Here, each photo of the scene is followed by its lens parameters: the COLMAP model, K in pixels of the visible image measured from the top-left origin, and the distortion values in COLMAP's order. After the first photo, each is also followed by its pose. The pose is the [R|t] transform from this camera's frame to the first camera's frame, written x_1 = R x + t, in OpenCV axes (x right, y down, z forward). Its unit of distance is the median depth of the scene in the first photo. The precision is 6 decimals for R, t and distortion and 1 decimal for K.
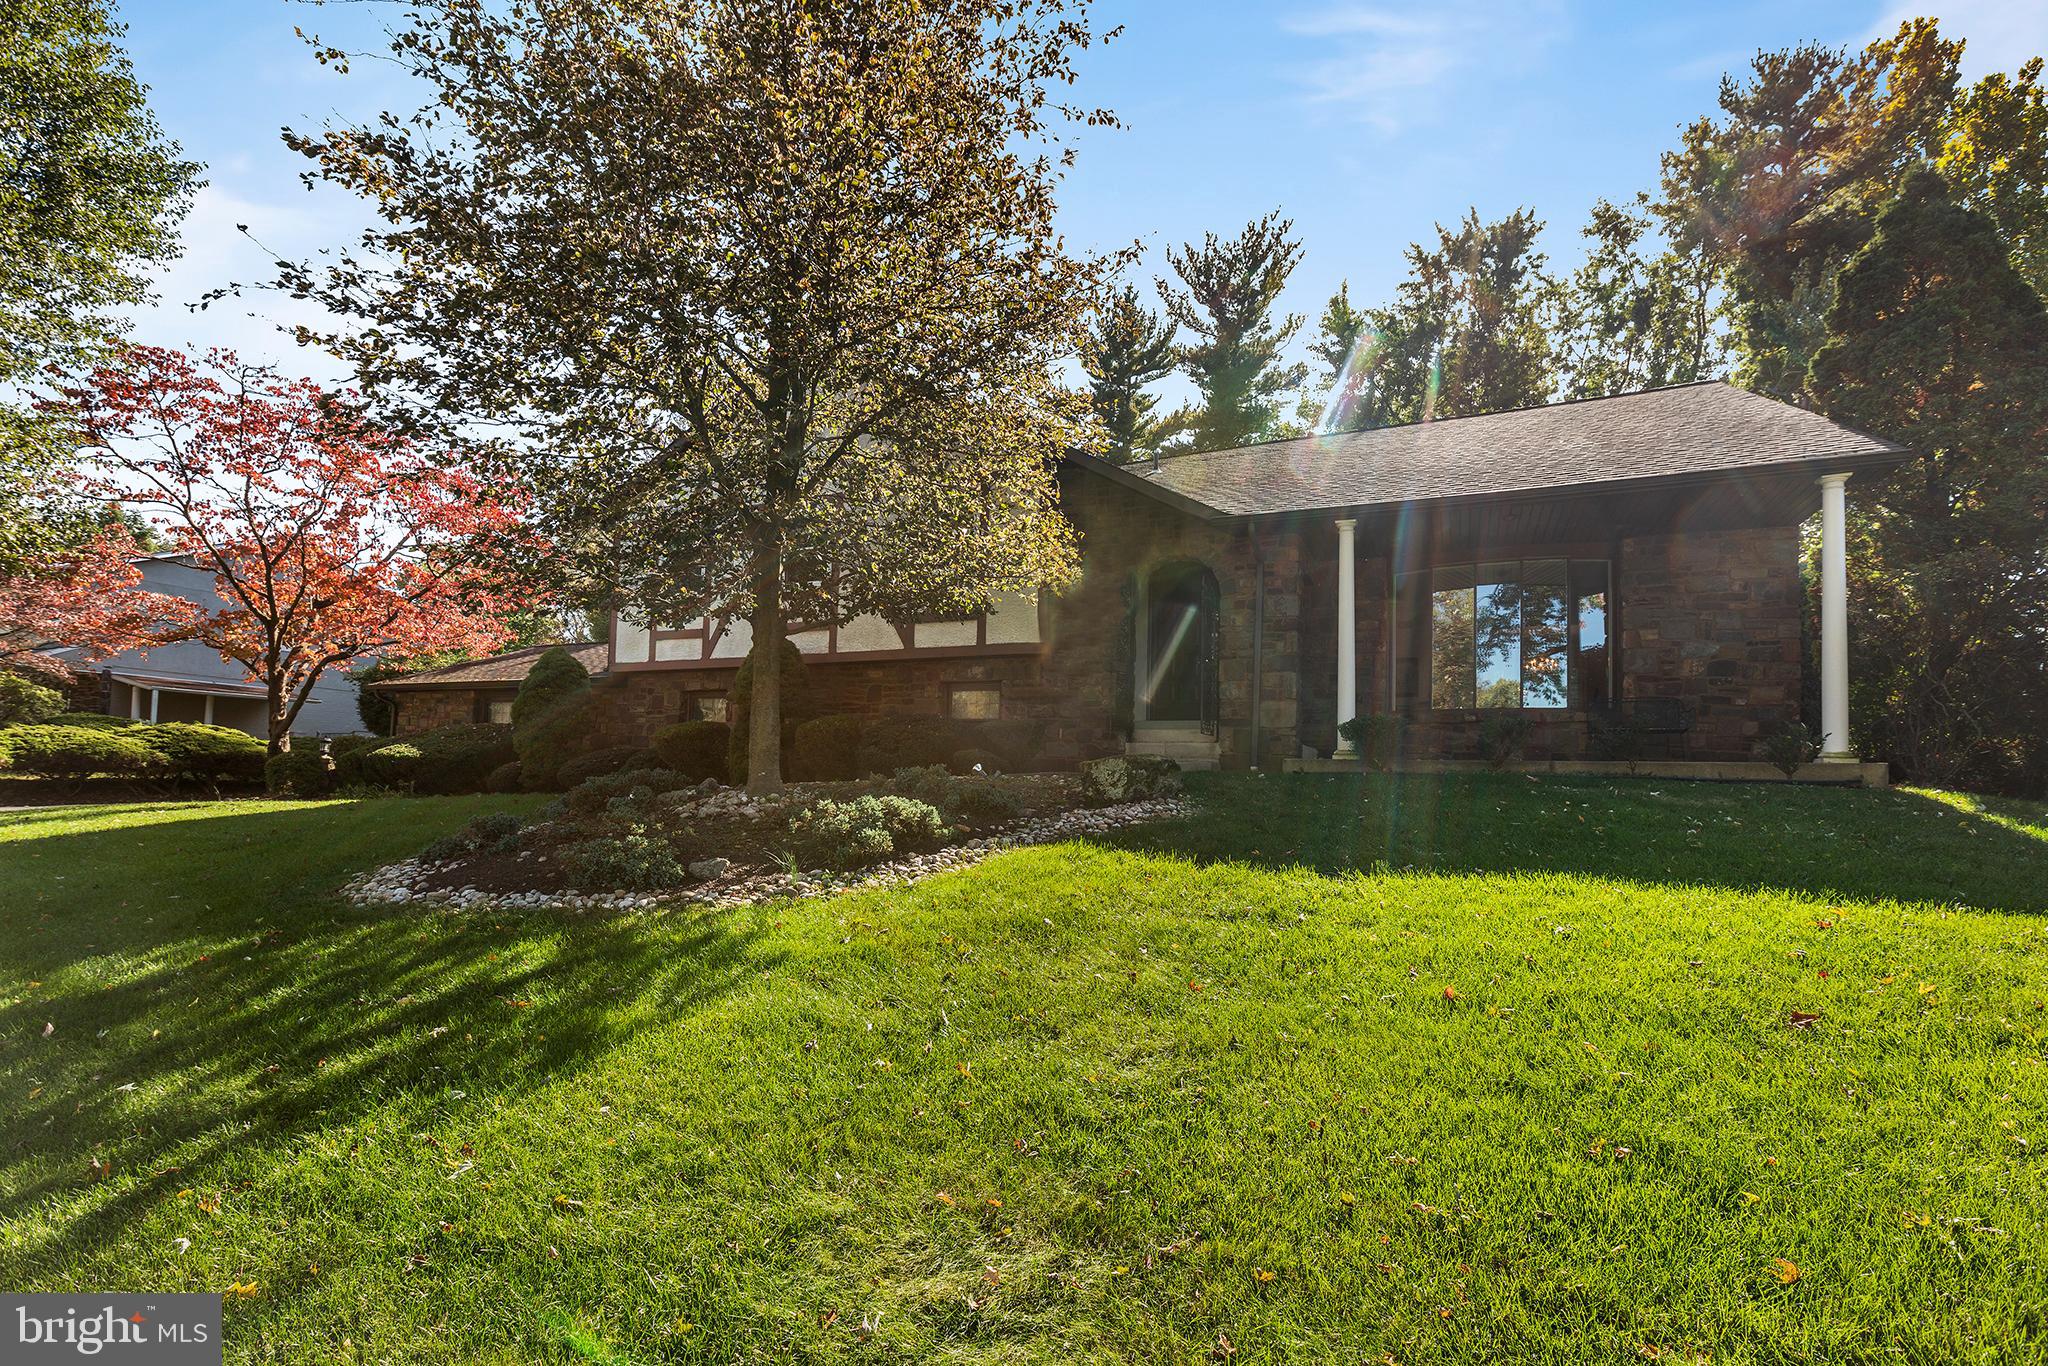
lens RADIAL K [[921.5, 0, 1028.2], [0, 921.5, 684.4], [0, 0, 1]] dist [0.000313, -0.000566]
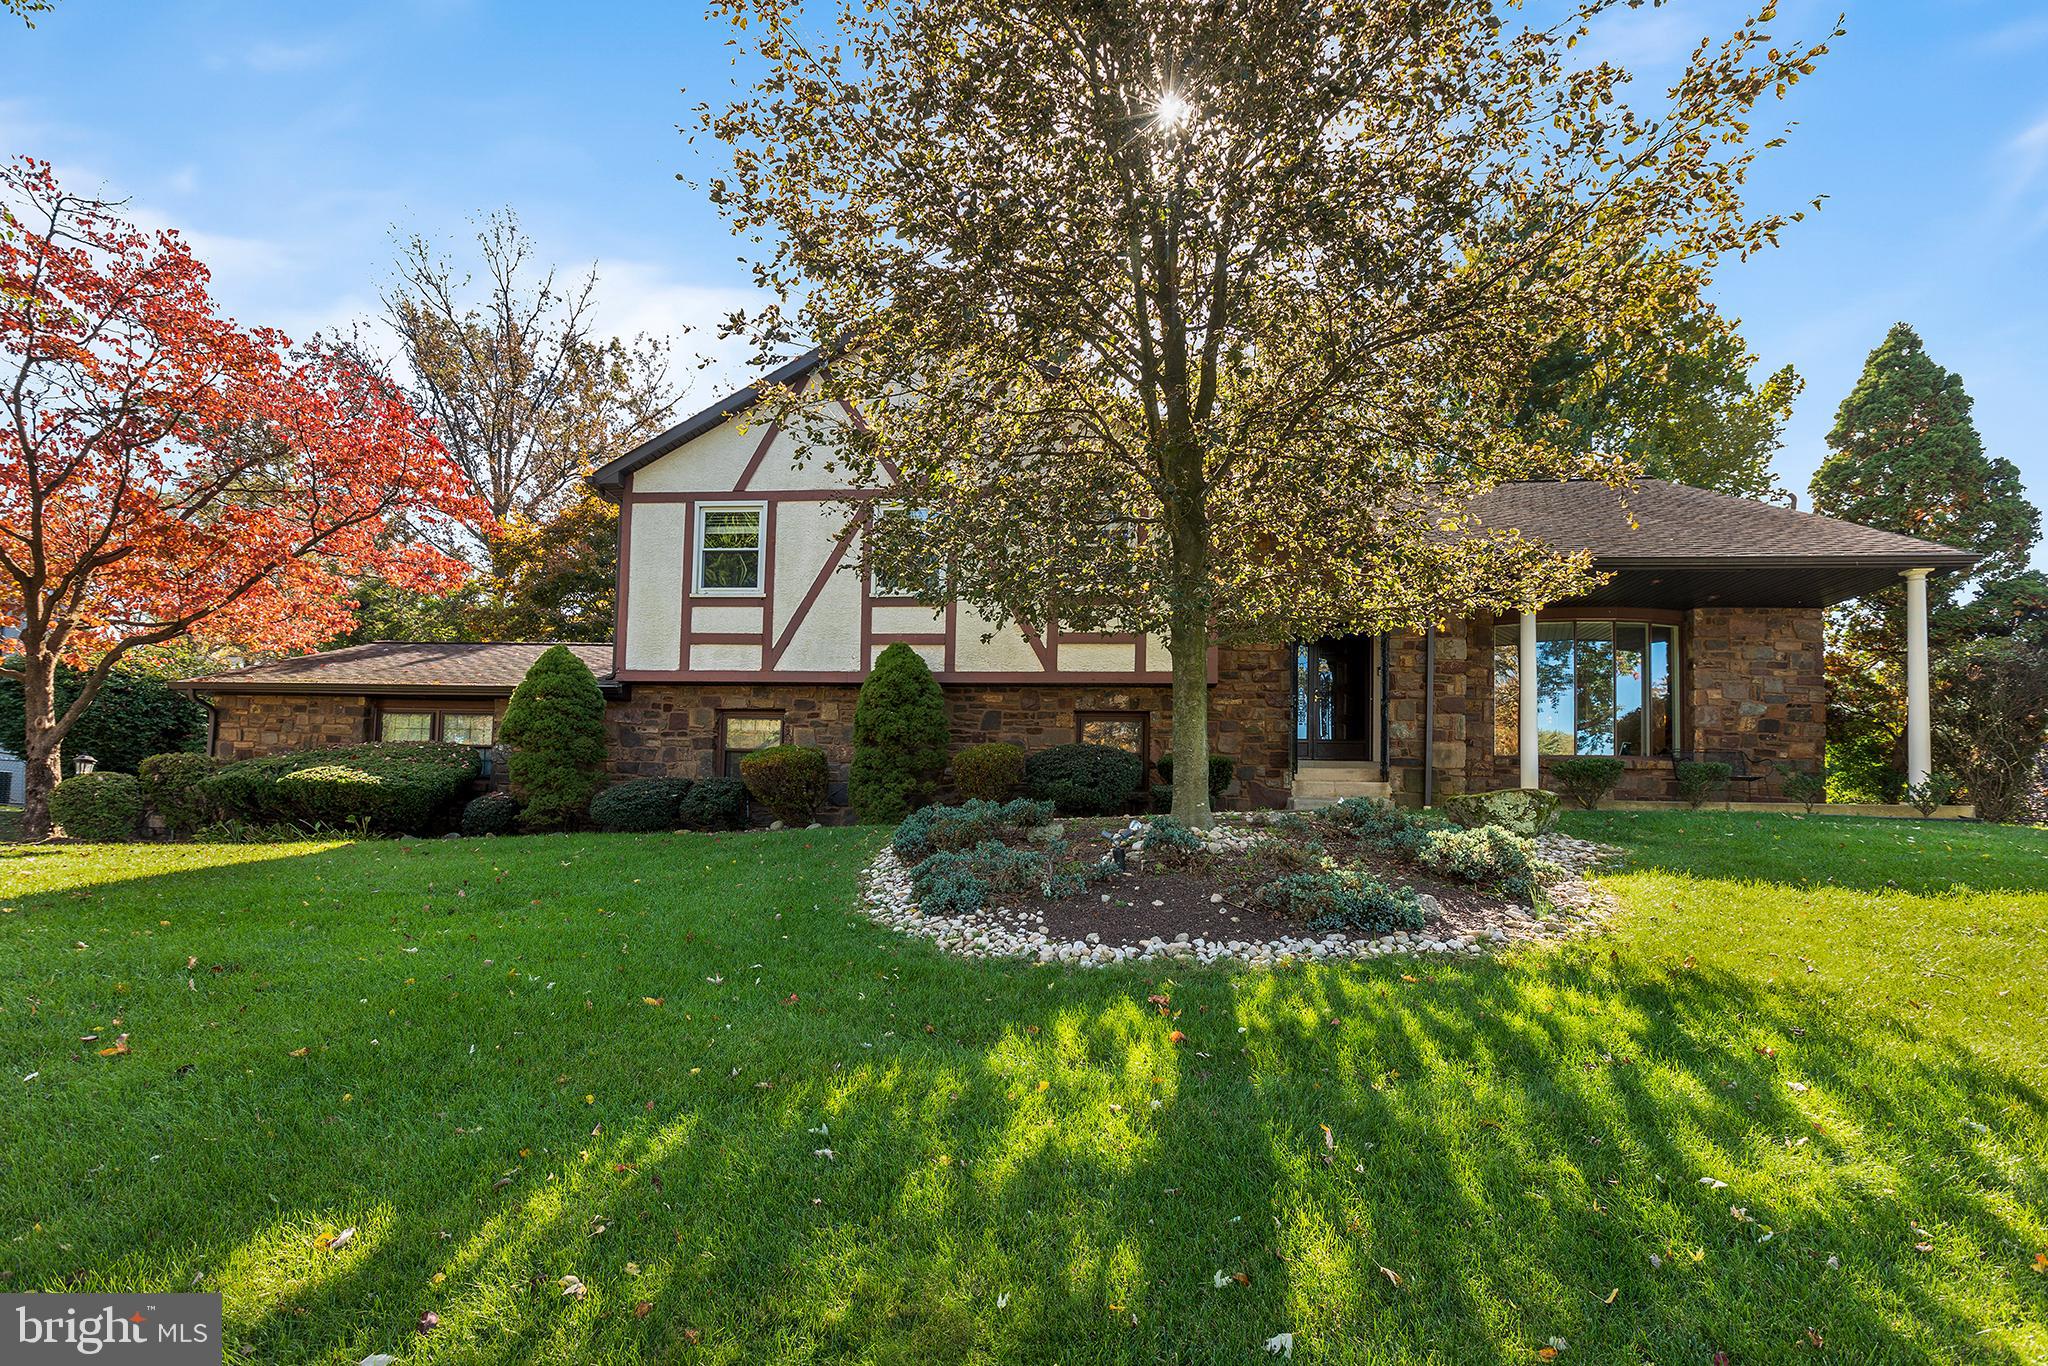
lens RADIAL K [[921.5, 0, 1023.8], [0, 921.5, 690.5], [0, 0, 1]] dist [0.000313, -0.000566]
pose [[0.943288, 0.050123, 0.328171, -0.446095], [-0.035724, 0.998122, -0.049764, 0.025236], [-0.330049, 0.035219, 0.943307, 0.169718]]
